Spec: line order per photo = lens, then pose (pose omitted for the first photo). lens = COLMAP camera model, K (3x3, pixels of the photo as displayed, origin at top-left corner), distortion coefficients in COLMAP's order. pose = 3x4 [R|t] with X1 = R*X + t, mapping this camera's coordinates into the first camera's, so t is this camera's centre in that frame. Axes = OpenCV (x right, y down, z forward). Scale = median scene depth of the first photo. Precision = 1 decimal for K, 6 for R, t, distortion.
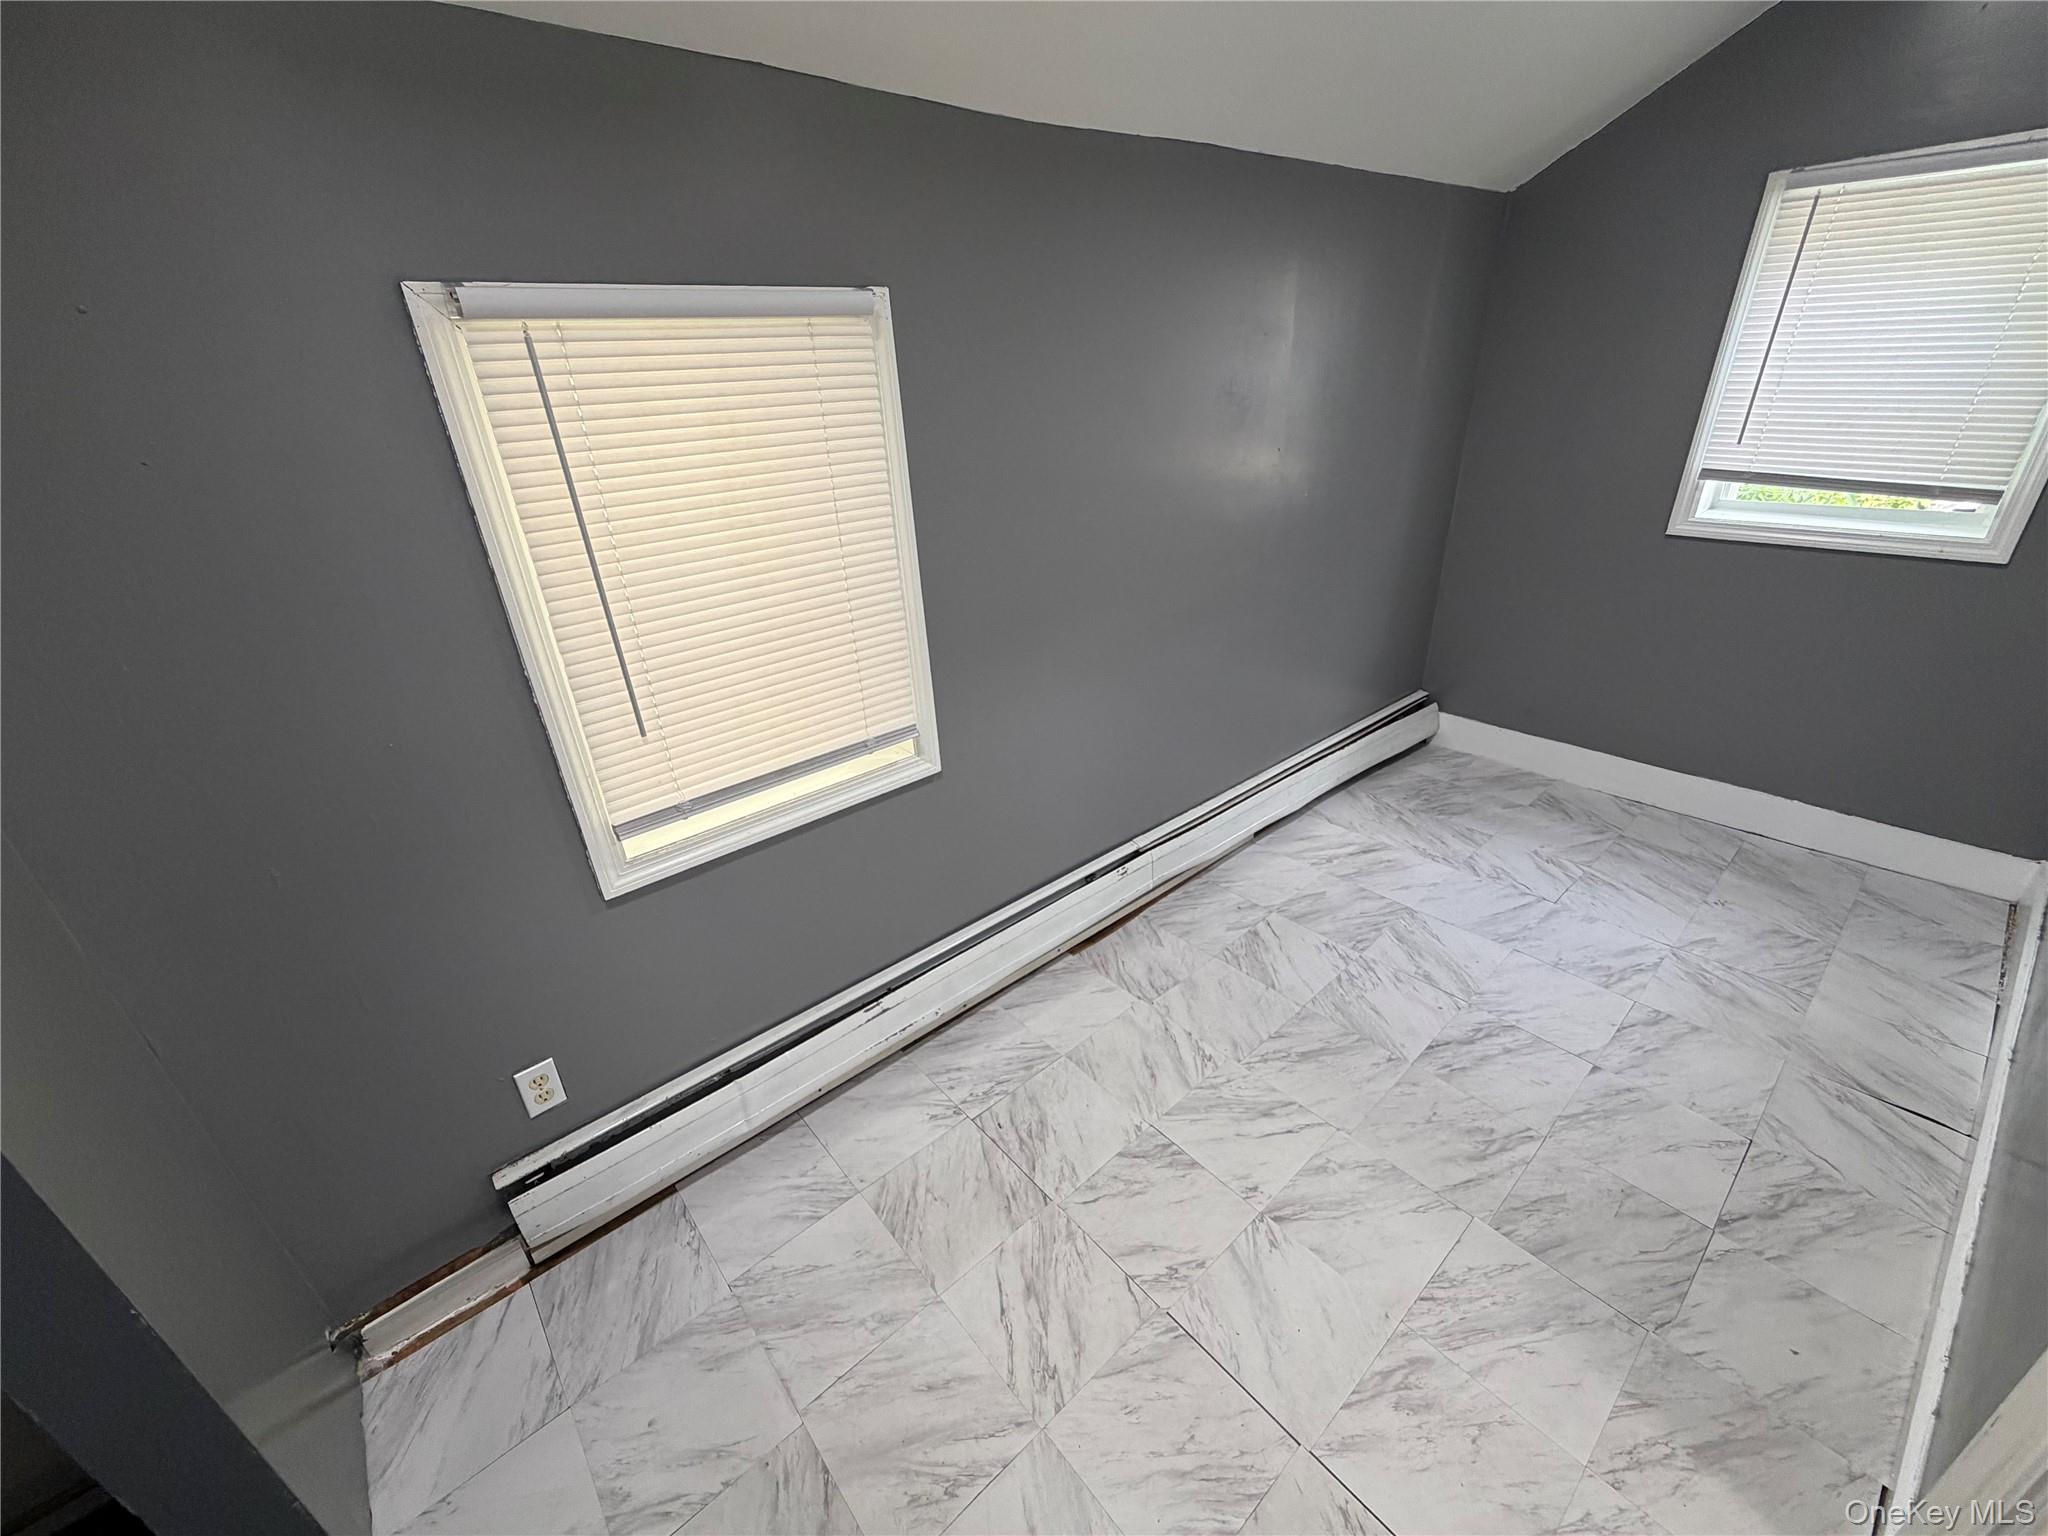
lens RADIAL K [[816.0, 0, 1020.0], [0, 816.0, 770.2], [0, 0, 1]] dist [-0.000259, 0.000299]
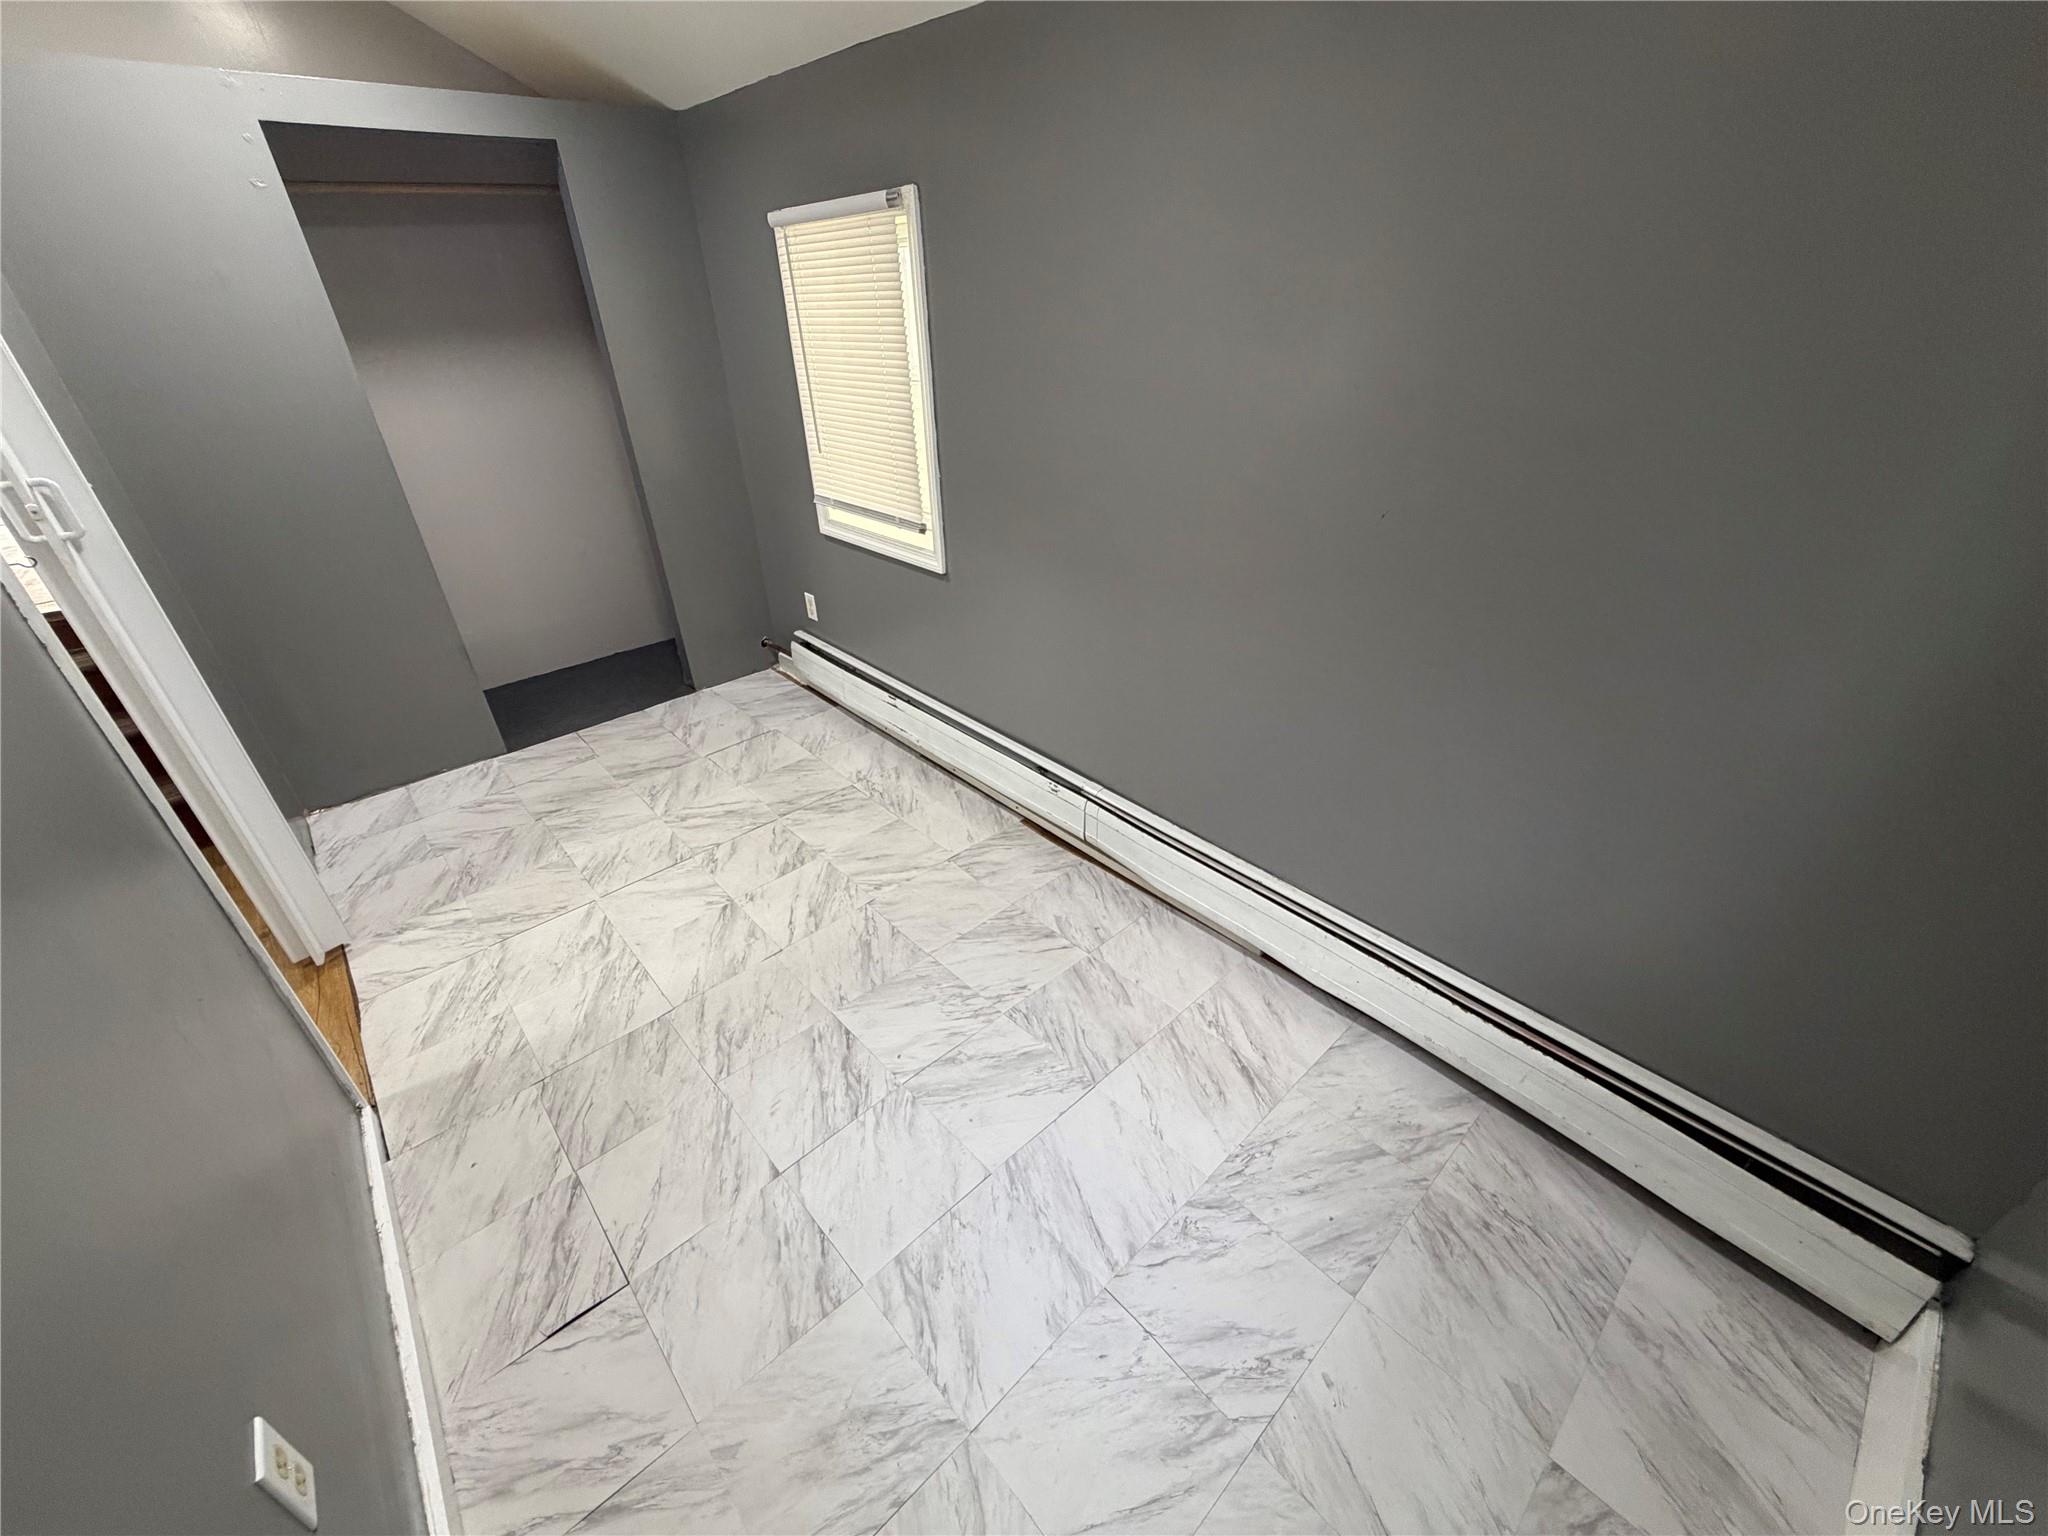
lens RADIAL K [[816.0, 0, 1020.0], [0, 816.0, 770.2], [0, 0, 1]] dist [-0.000259, 0.000299]
pose [[0.032658, 0.552166, -0.833094, 1.285289], [-0.411121, 0.767177, 0.492360, -0.497247], [0.910996, 0.326423, 0.252062, 0.965669]]
